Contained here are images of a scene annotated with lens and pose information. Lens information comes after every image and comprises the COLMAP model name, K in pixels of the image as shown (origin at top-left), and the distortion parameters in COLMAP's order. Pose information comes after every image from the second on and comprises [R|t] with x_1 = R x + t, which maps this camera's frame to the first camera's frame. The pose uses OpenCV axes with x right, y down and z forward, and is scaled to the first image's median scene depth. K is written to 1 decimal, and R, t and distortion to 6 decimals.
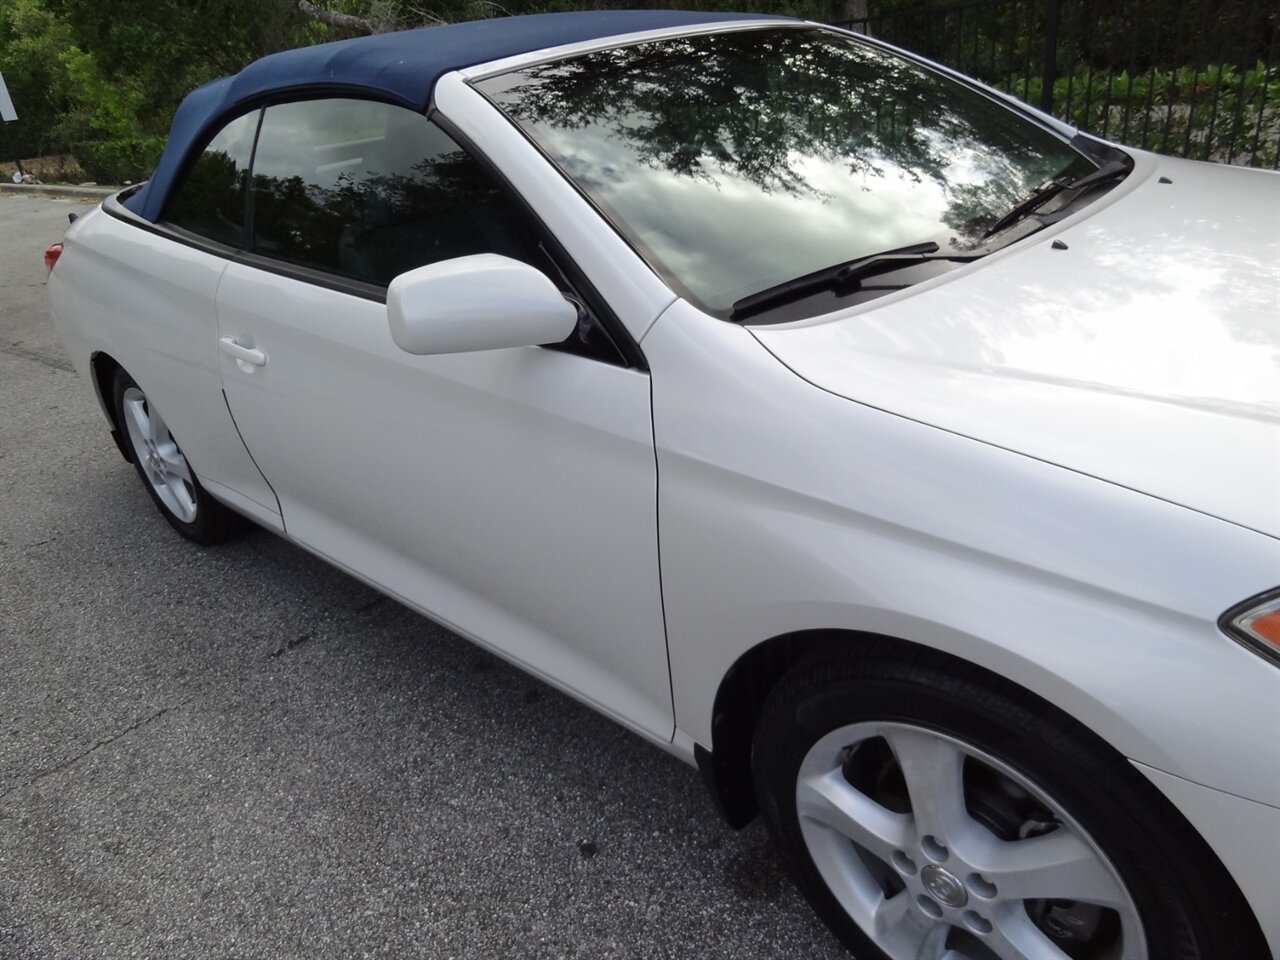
lens RADIAL K [[899.6, 0, 640.0], [0, 899.6, 480.0], [0, 0, 1]] dist [0.000201, 0.000333]
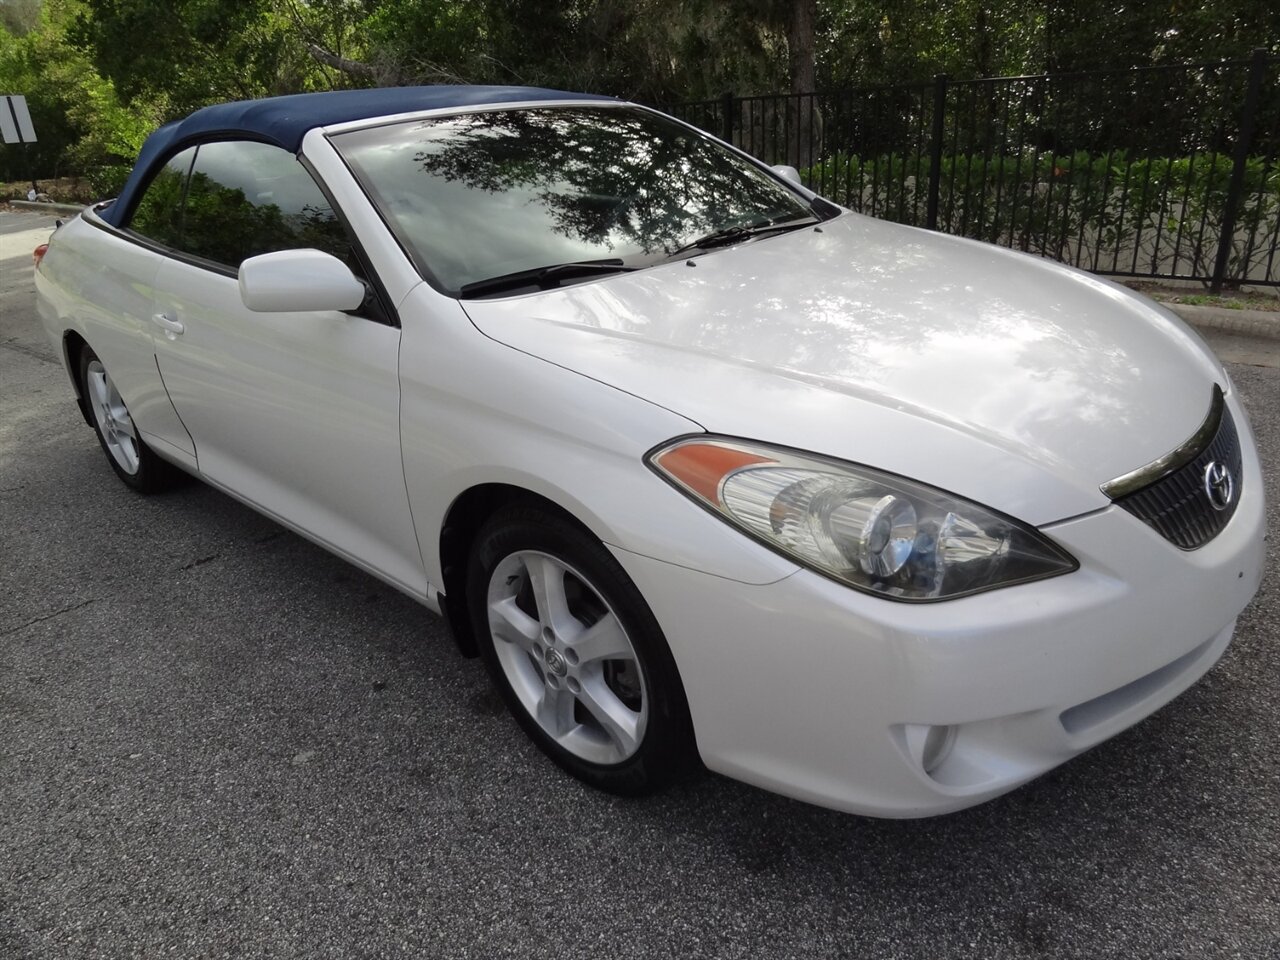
lens RADIAL K [[900.4, 0, 635.1], [0, 900.4, 484.6], [0, 0, 1]] dist [0.005461, 0.000856]
pose [[0.998601, 0.052866, -0.001464, 0.269501], [-0.052875, 0.997424, -0.048473, 0.126151], [-0.001103, 0.048482, 0.998823, -0.330611]]
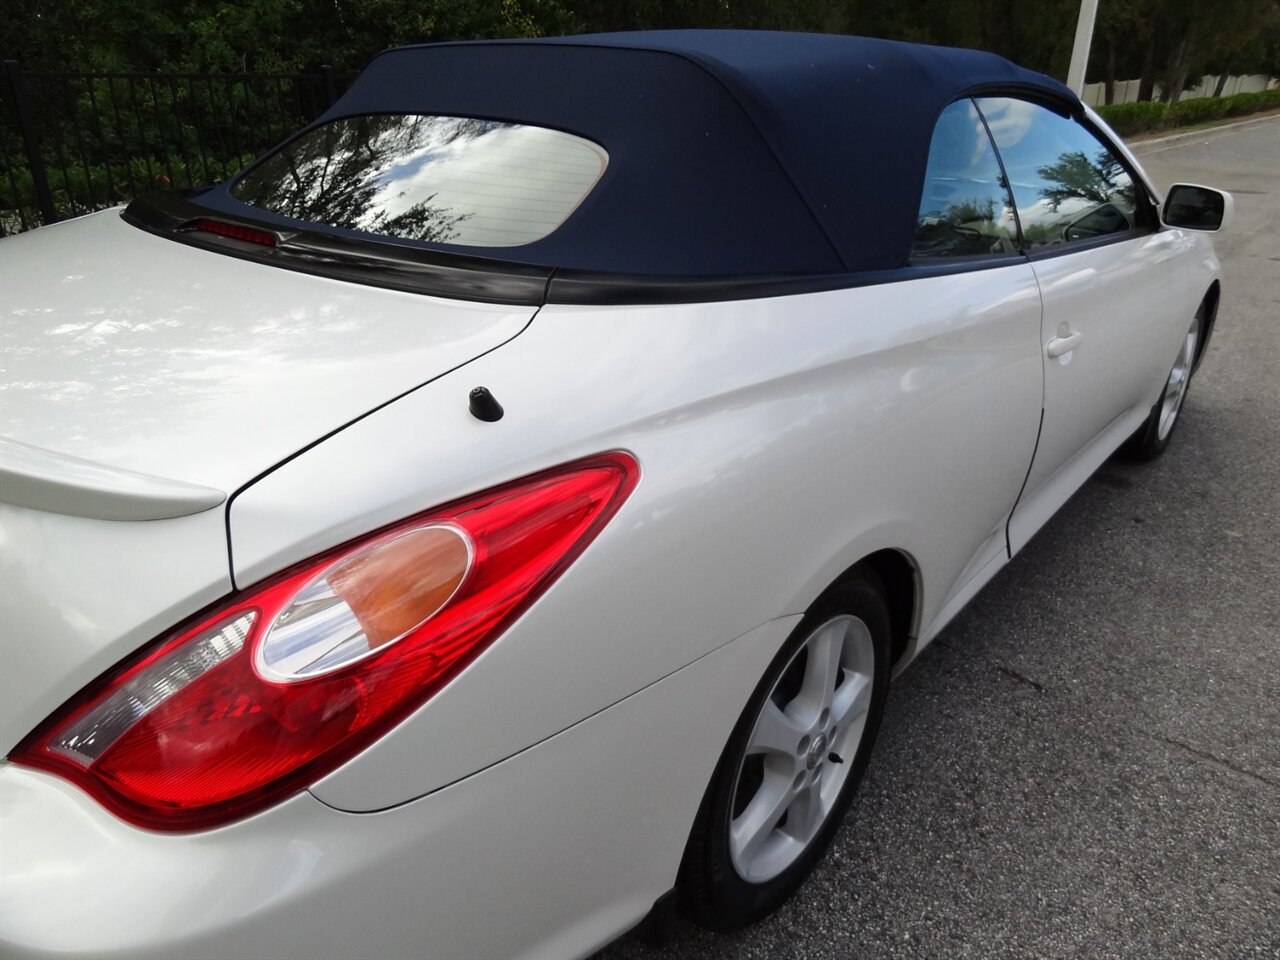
lens RADIAL K [[897.6, 0, 645.4], [0, 897.6, 481.2], [0, 0, 1]] dist [0.005363, -0.001978]
pose [[-0.048166, -0.298708, 0.953128, -1.443107], [0.435895, 0.852290, 0.289133, -0.514678], [-0.898708, 0.429390, 0.089154, 1.433503]]
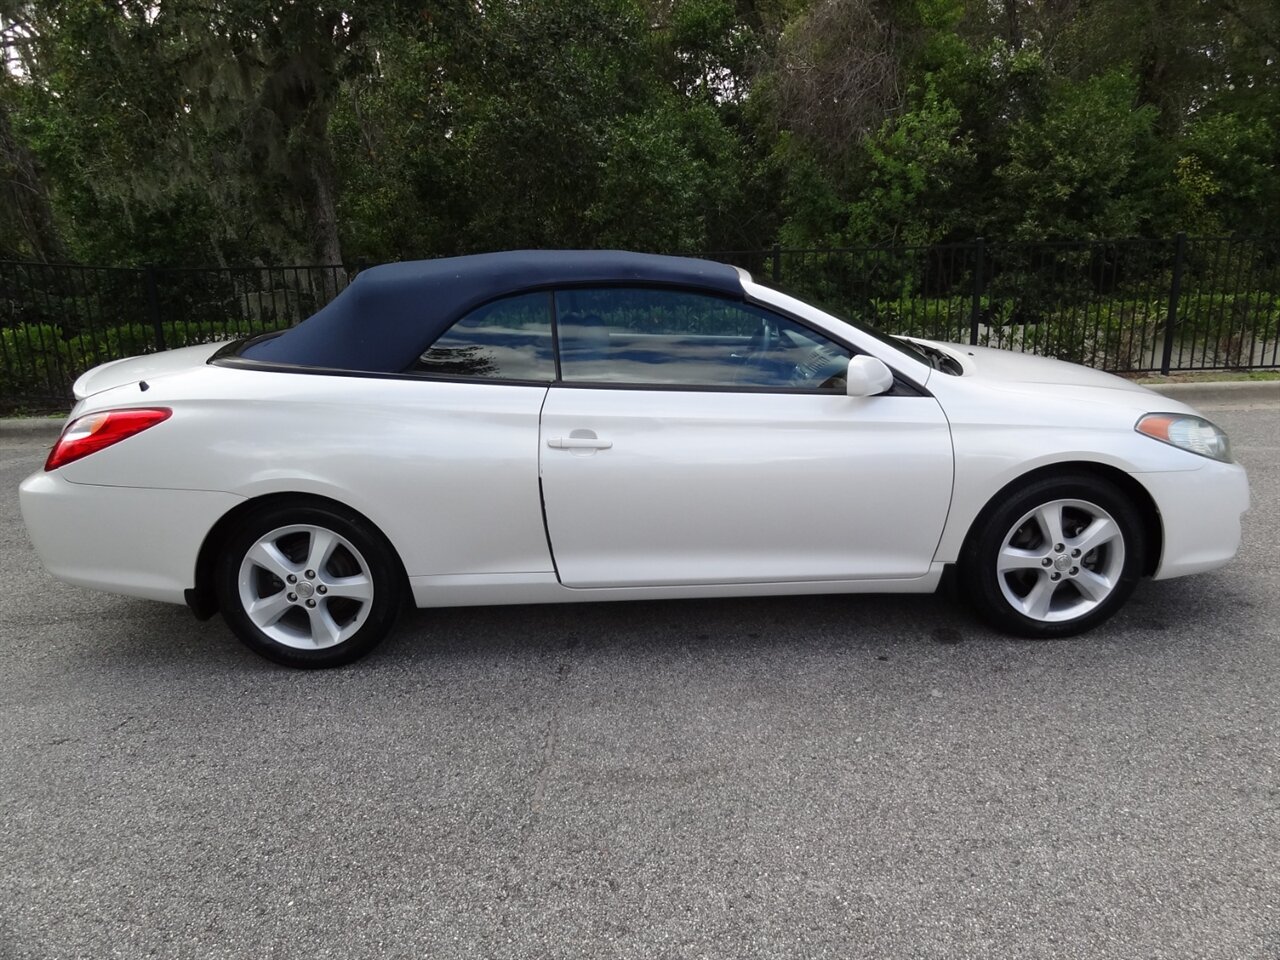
lens RADIAL K [[901.6, 0, 638.3], [0, 901.6, 474.9], [0, 0, 1]] dist [0.001361, -0.000335]
pose [[0.710130, -0.079454, 0.699573, -1.478025], [0.255753, 0.954851, -0.151164, 0.163385], [-0.655977, 0.286264, 0.698389, -0.098933]]
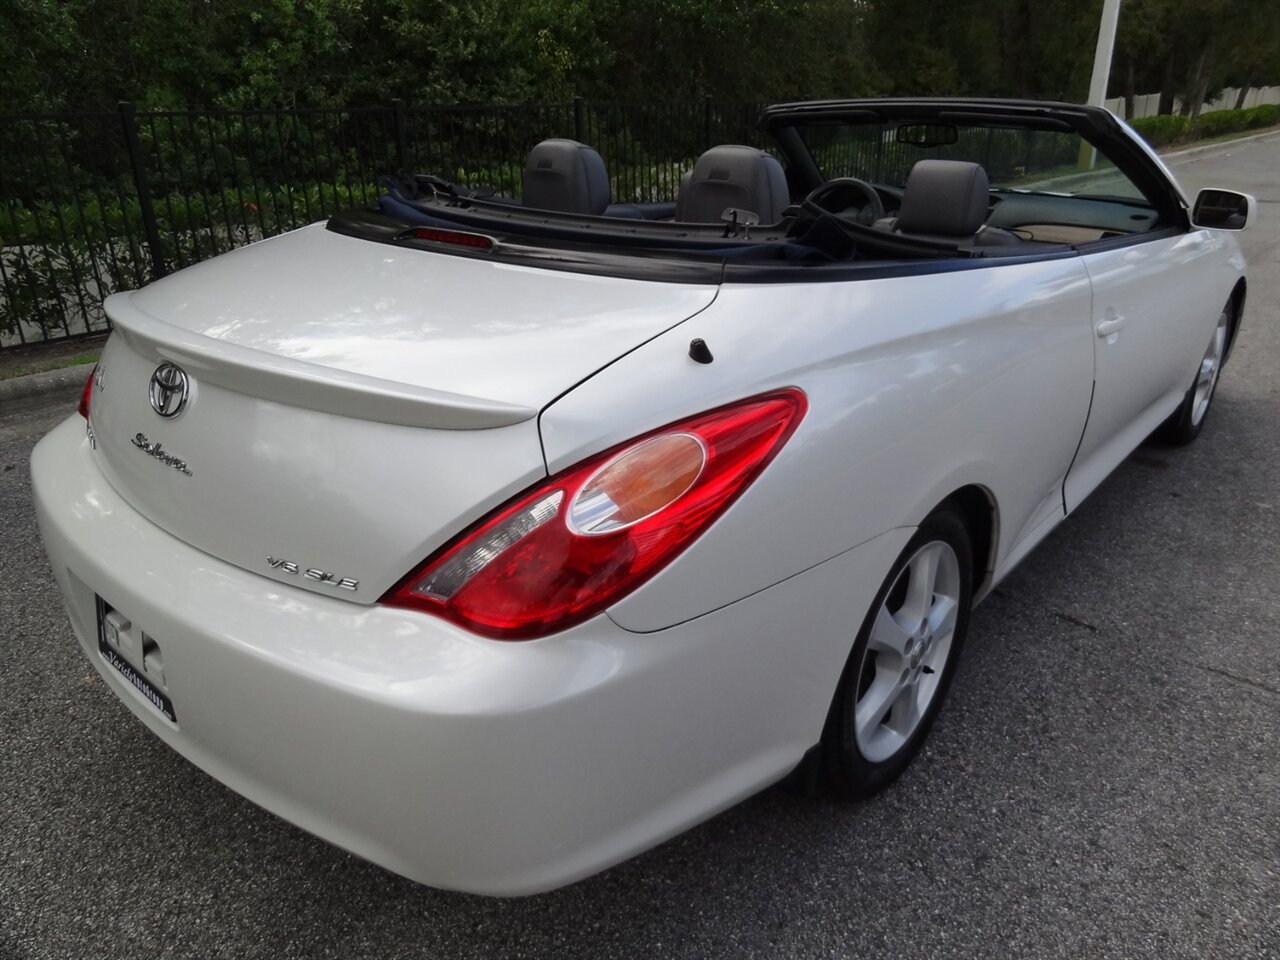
lens RADIAL K [[895.7, 0, 643.7], [0, 895.7, 482.6], [0, 0, 1]] dist [0.006913, -0.004220]
pose [[-0.026200, -0.278223, 0.960159, -1.623941], [0.452385, 0.853210, 0.259577, -0.555320], [-0.891438, 0.441162, 0.103509, 1.547390]]
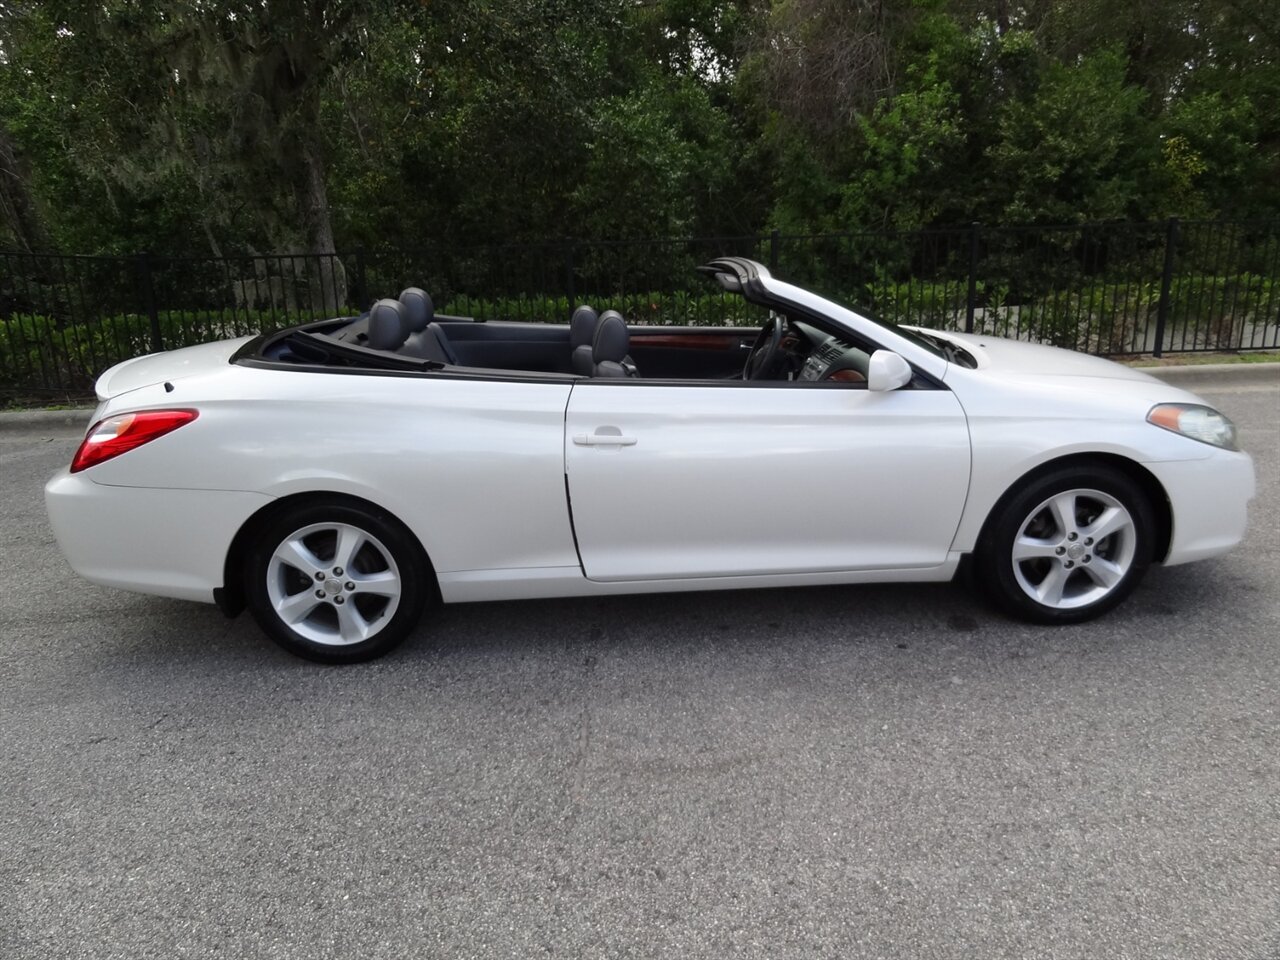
lens RADIAL K [[899.6, 0, 640.0], [0, 899.6, 480.0], [0, 0, 1]] dist [0.000201, 0.000333]
pose [[0.697164, -0.105838, 0.709056, -1.536917], [0.268194, 0.955731, -0.121037, 0.124030], [-0.664857, 0.274547, 0.694687, -0.075433]]
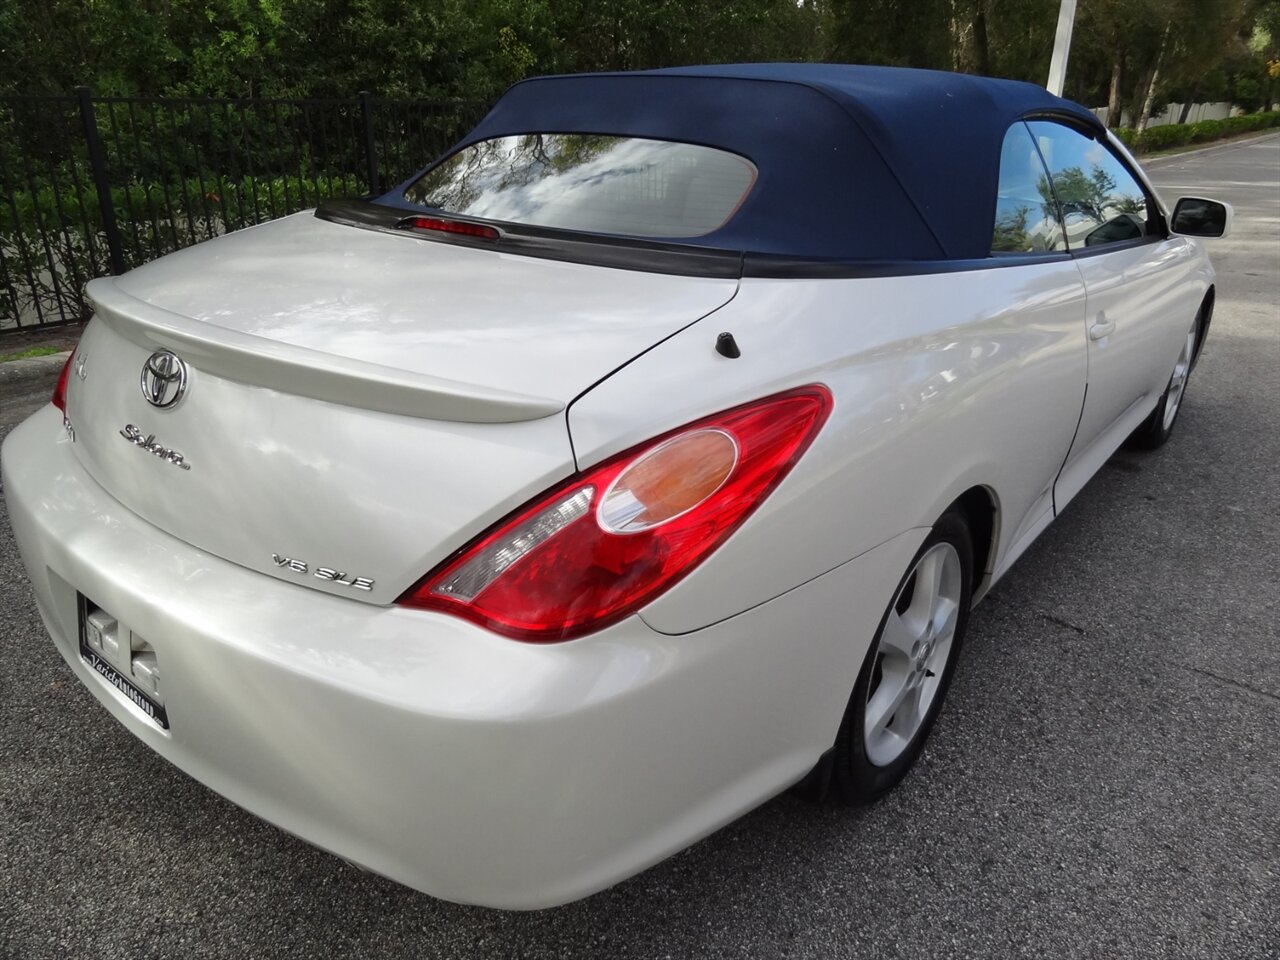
lens RADIAL K [[899.6, 0, 640.0], [0, 899.6, 480.0], [0, 0, 1]] dist [0.000201, 0.000333]
pose [[-0.068144, -0.273610, 0.959424, -1.603497], [0.435266, 0.857158, 0.275361, -0.568596], [-0.897719, 0.436369, 0.060683, 1.593358]]
